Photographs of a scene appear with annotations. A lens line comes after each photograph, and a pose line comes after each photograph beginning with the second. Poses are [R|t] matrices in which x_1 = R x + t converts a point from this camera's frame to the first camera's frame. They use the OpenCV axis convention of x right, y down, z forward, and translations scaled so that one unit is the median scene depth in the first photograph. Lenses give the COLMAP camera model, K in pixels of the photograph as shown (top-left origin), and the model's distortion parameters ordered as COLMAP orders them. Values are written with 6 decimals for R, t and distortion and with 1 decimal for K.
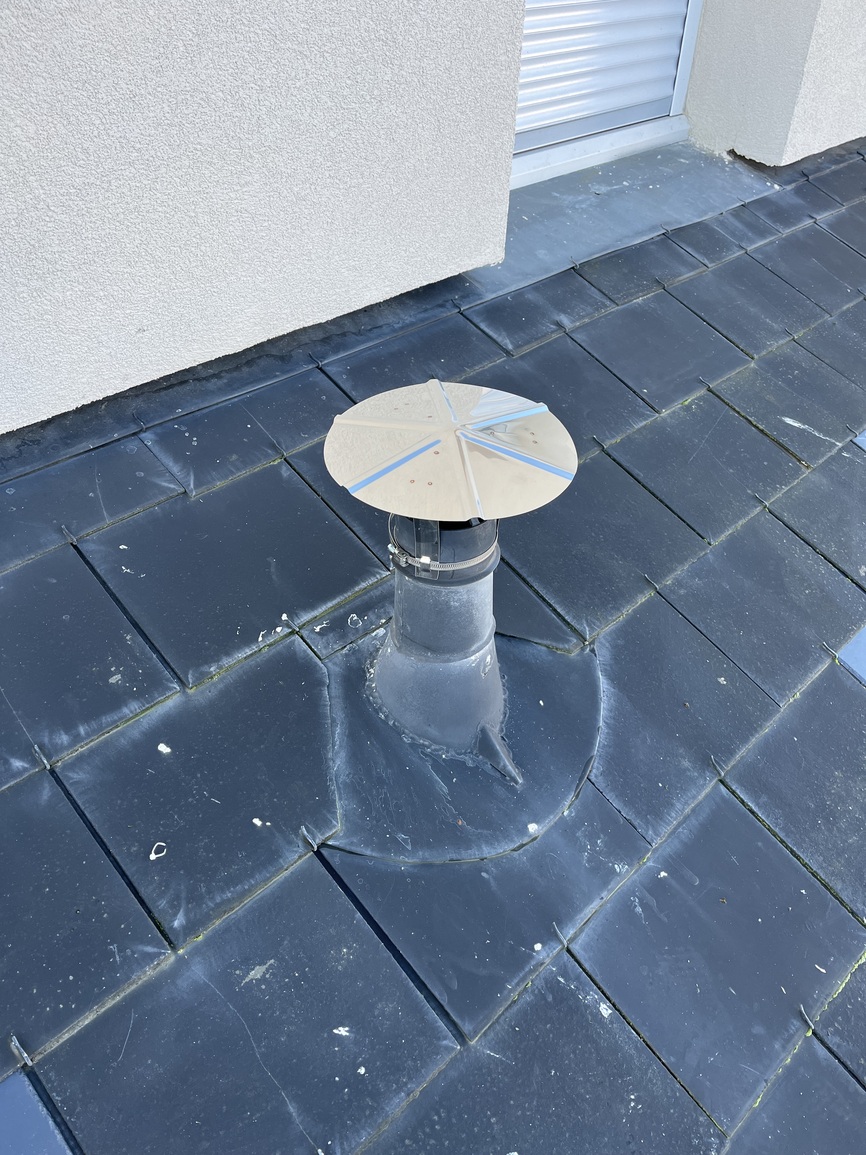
lens RADIAL K [[868.2, 0, 431.2], [0, 868.2, 582.5], [0, 0, 1]] dist [0.054182, -0.080800]
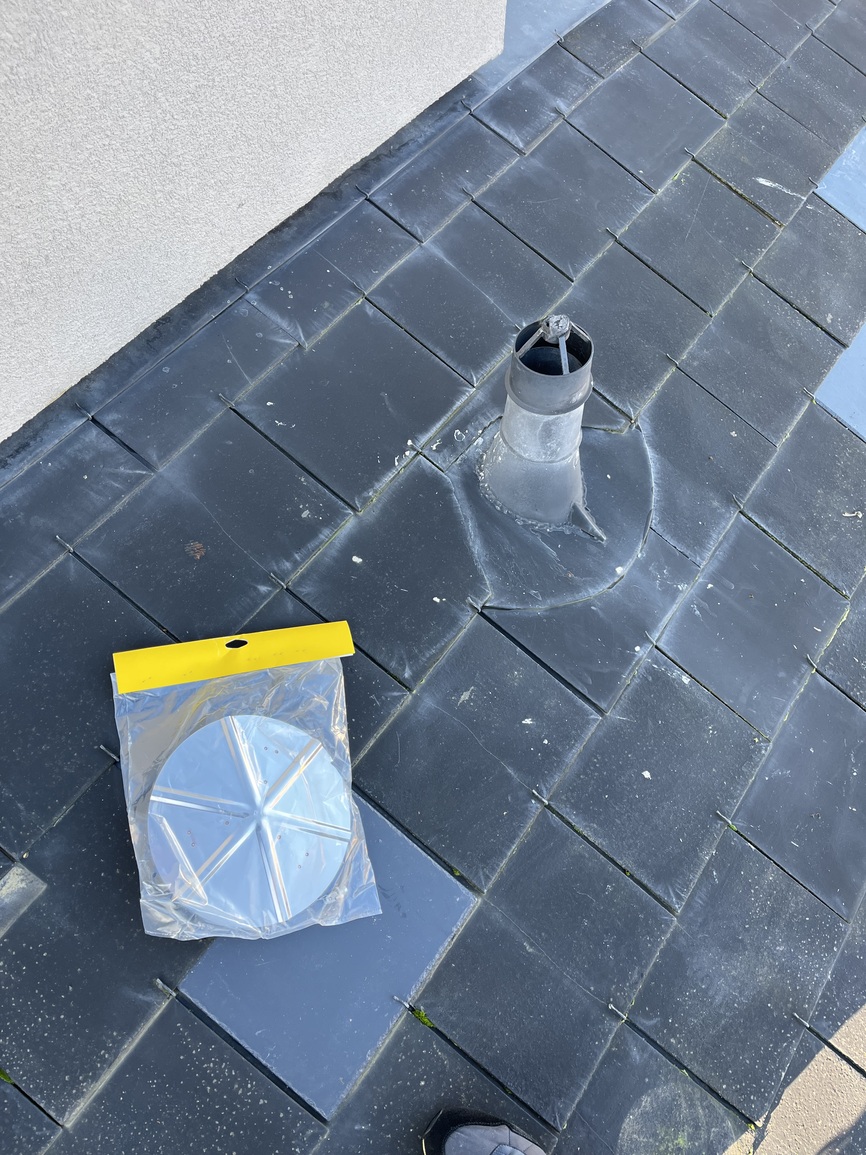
lens RADIAL K [[868.2, 0, 431.2], [0, 868.2, 582.5], [0, 0, 1]] dist [0.054182, -0.080800]
pose [[0.984161, -0.160717, 0.074818, -0.255410], [0.129565, 0.940137, 0.315208, -0.156556], [-0.120998, -0.300522, 0.946069, -0.247578]]
